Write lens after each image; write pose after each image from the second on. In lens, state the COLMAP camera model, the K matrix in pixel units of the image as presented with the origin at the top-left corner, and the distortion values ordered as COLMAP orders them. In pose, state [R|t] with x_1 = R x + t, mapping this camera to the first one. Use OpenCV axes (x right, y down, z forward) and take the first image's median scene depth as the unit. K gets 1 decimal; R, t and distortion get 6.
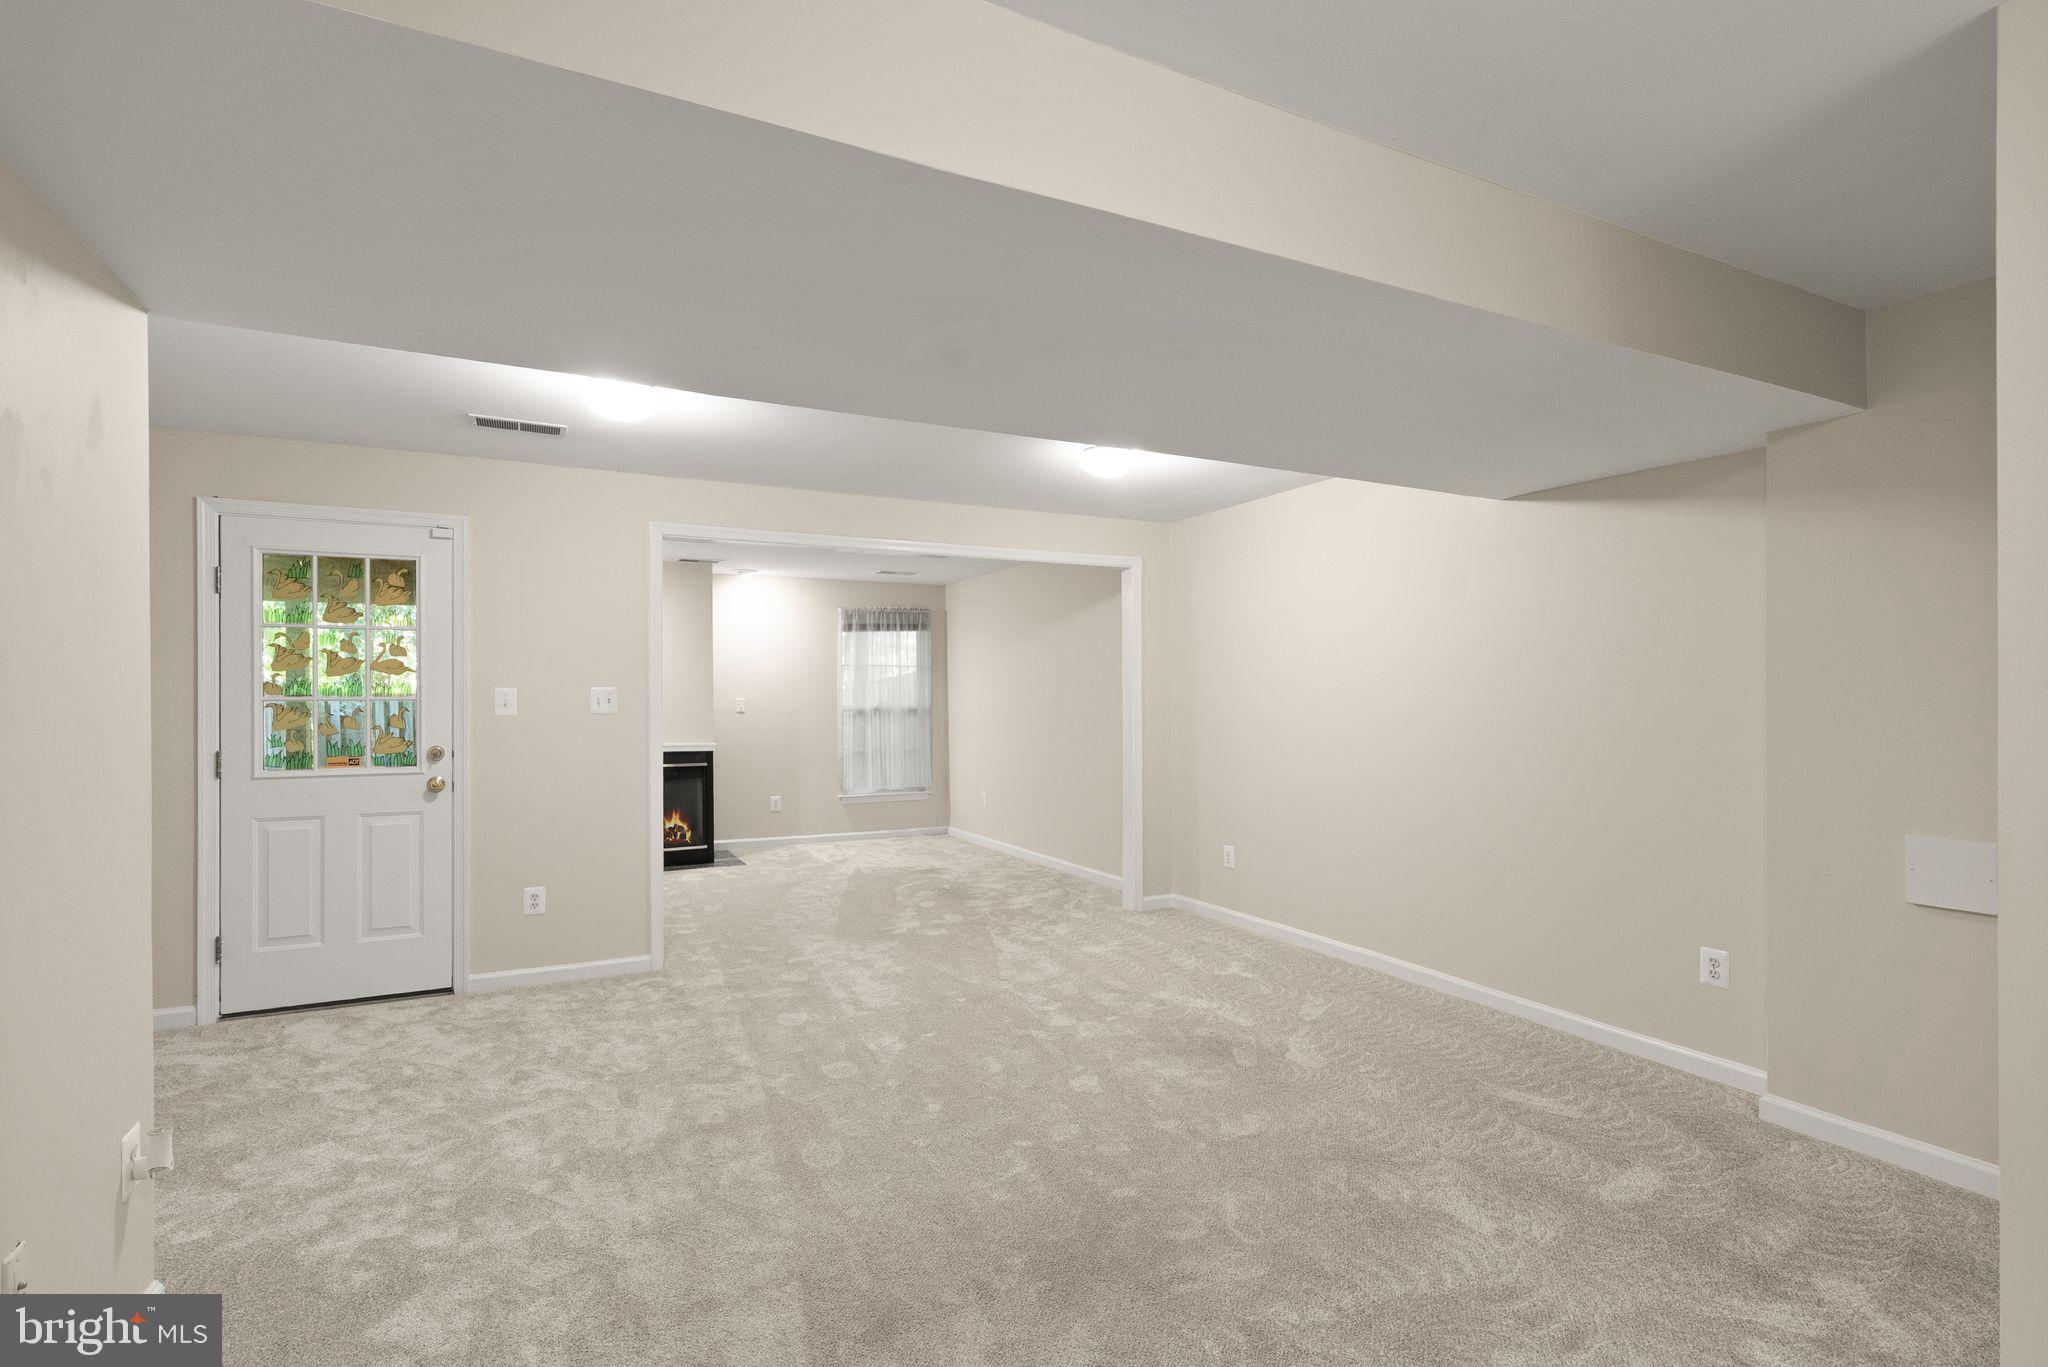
lens RADIAL K [[950.3, 0, 1019.6], [0, 950.3, 698.6], [0, 0, 1]] dist [-0.001174, 0.000157]
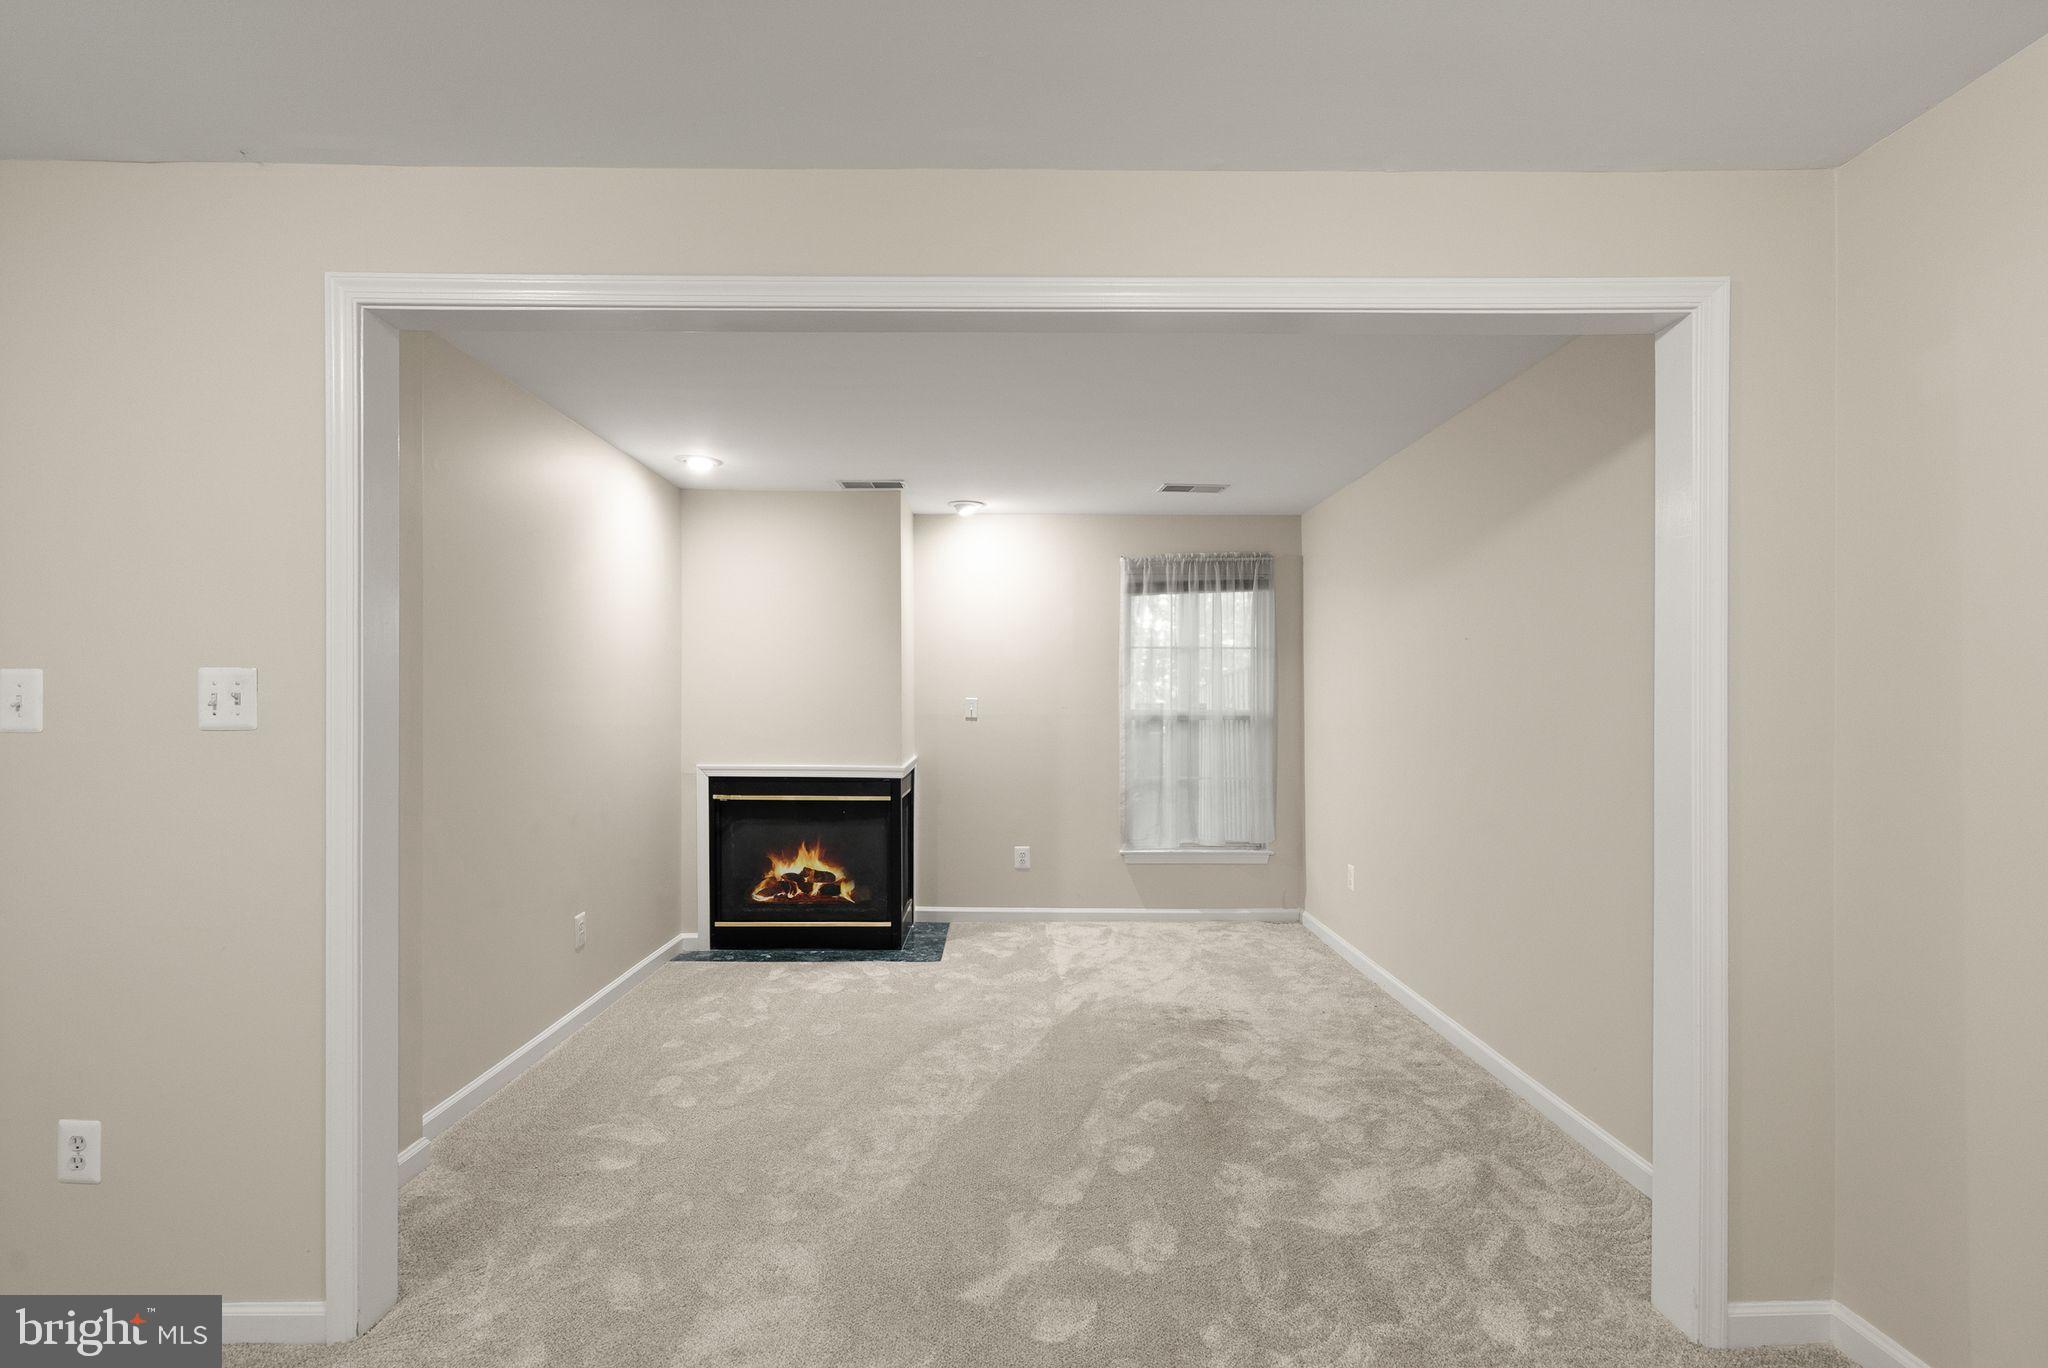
lens RADIAL K [[950.3, 0, 1019.6], [0, 950.3, 699.1], [0, 0, 1]] dist [-0.001174, 0.000157]
pose [[0.892714, 0.006762, -0.450572, 0.038106], [-0.006829, 0.999976, 0.001478, -0.000534], [0.450571, 0.001758, 0.892739, 0.393711]]
